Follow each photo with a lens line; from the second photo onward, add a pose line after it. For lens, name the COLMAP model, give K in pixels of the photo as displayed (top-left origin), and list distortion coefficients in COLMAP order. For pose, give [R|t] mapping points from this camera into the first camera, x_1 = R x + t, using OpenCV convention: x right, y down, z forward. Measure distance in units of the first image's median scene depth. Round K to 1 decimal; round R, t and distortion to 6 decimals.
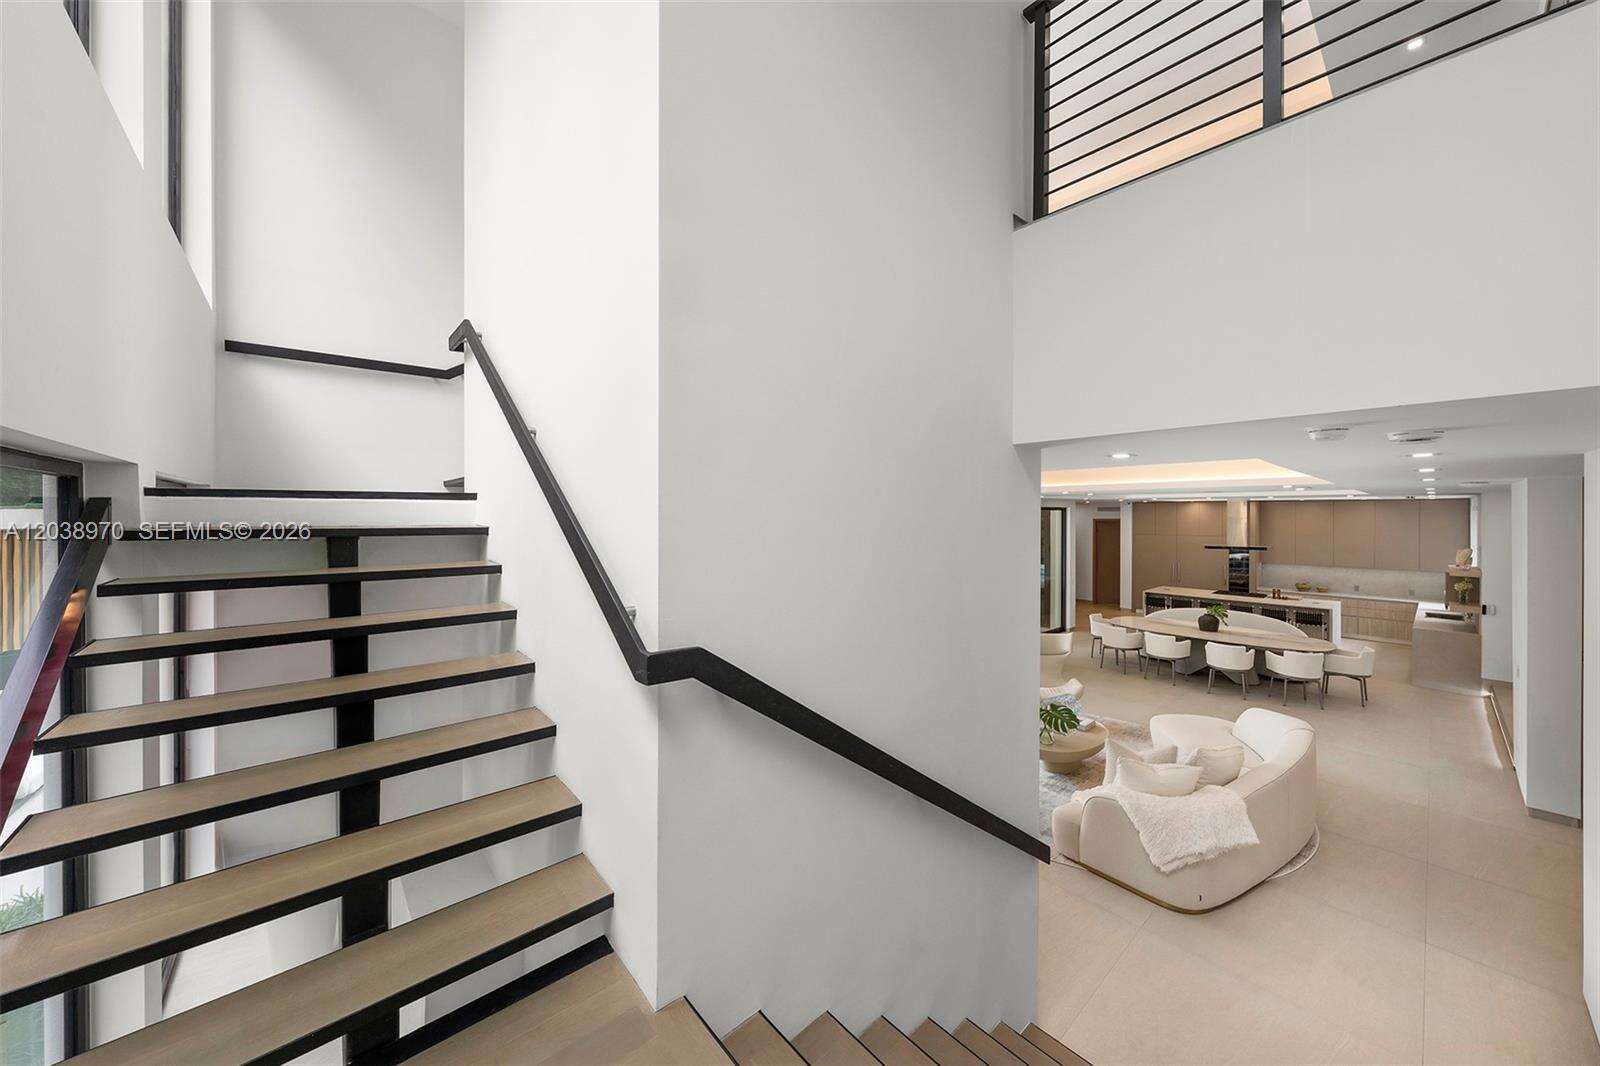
lens RADIAL K [[554.3, 0, 796.2], [0, 554.3, 512.0], [0, 0, 1]] dist [0.000751, 0.000012]
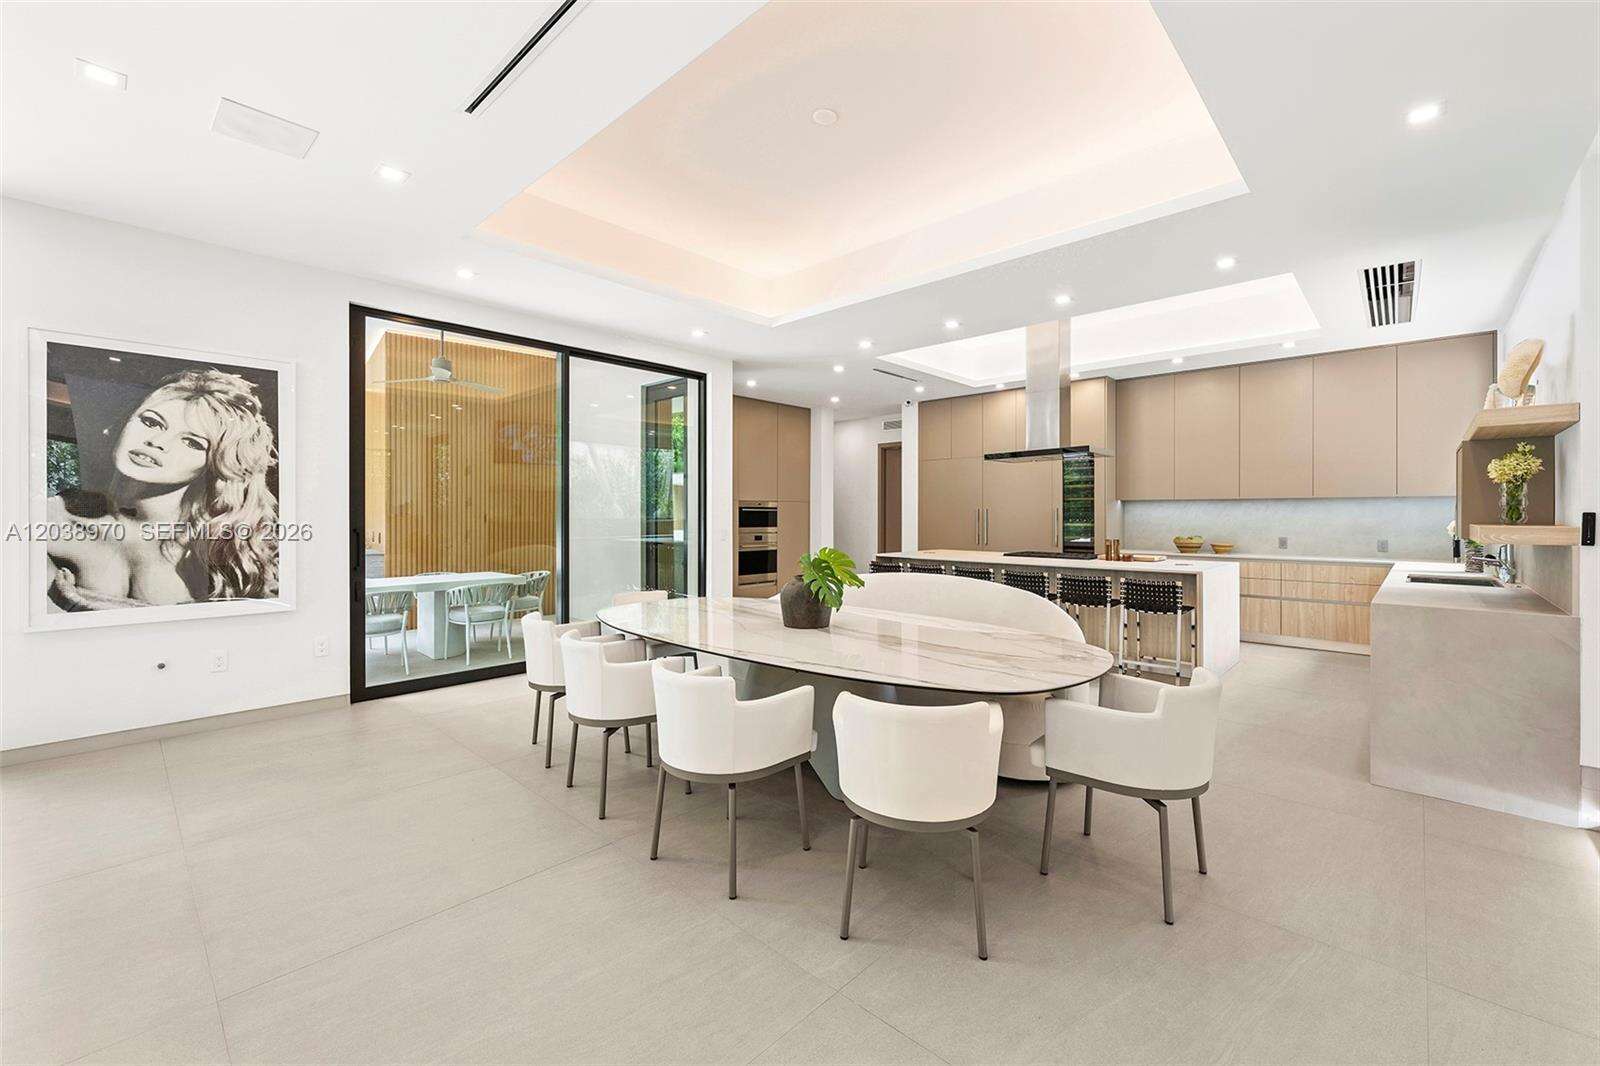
lens RADIAL K [[657.9, 0, 798.8], [0, 657.9, 513.0], [0, 0, 1]] dist [-0.000470, -0.000004]
pose [[0.995149, 0.000755, 0.098374, 0.553133], [-0.000959, 0.999997, 0.002032, 0.115945], [-0.098373, -0.002117, 0.995147, 0.485678]]
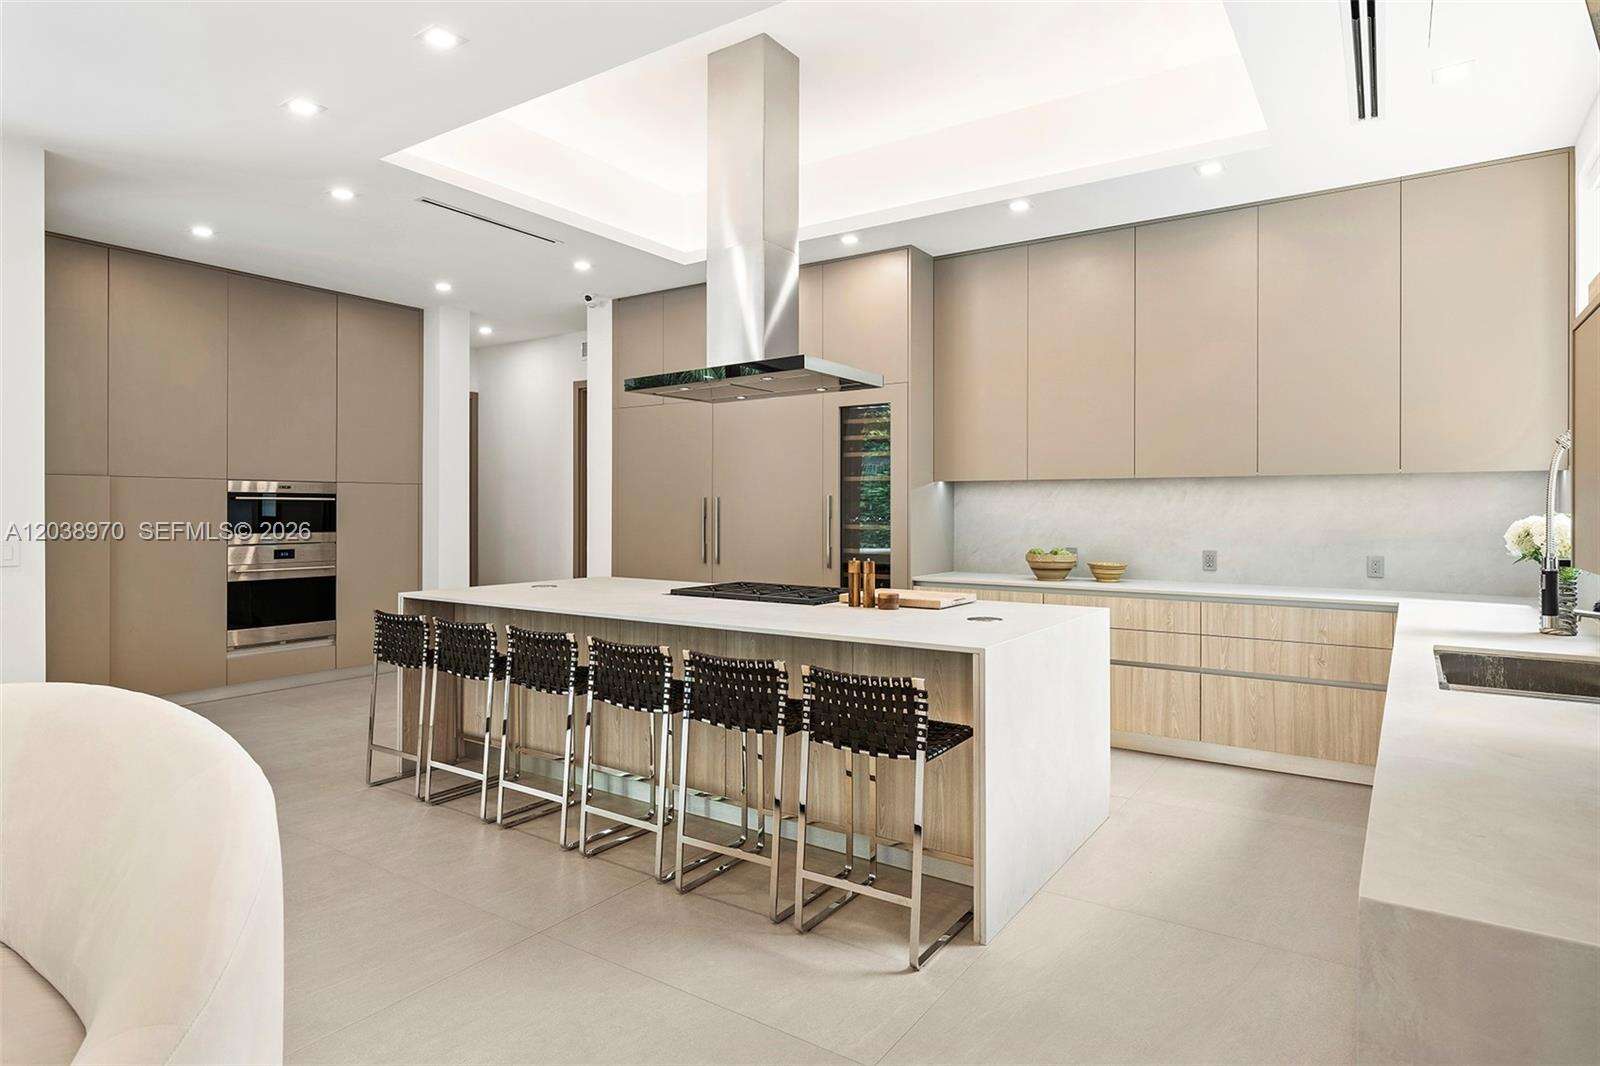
lens RADIAL K [[897.7, 0, 799.8], [0, 897.7, 506.3], [0, 0, 1]] dist [0.002486, 0.000547]
pose [[0.966426, 0.001906, 0.256939, 0.749320], [-0.002373, 0.999996, 0.001505, 0.117205], [-0.256935, -0.002064, 0.966426, 0.670492]]
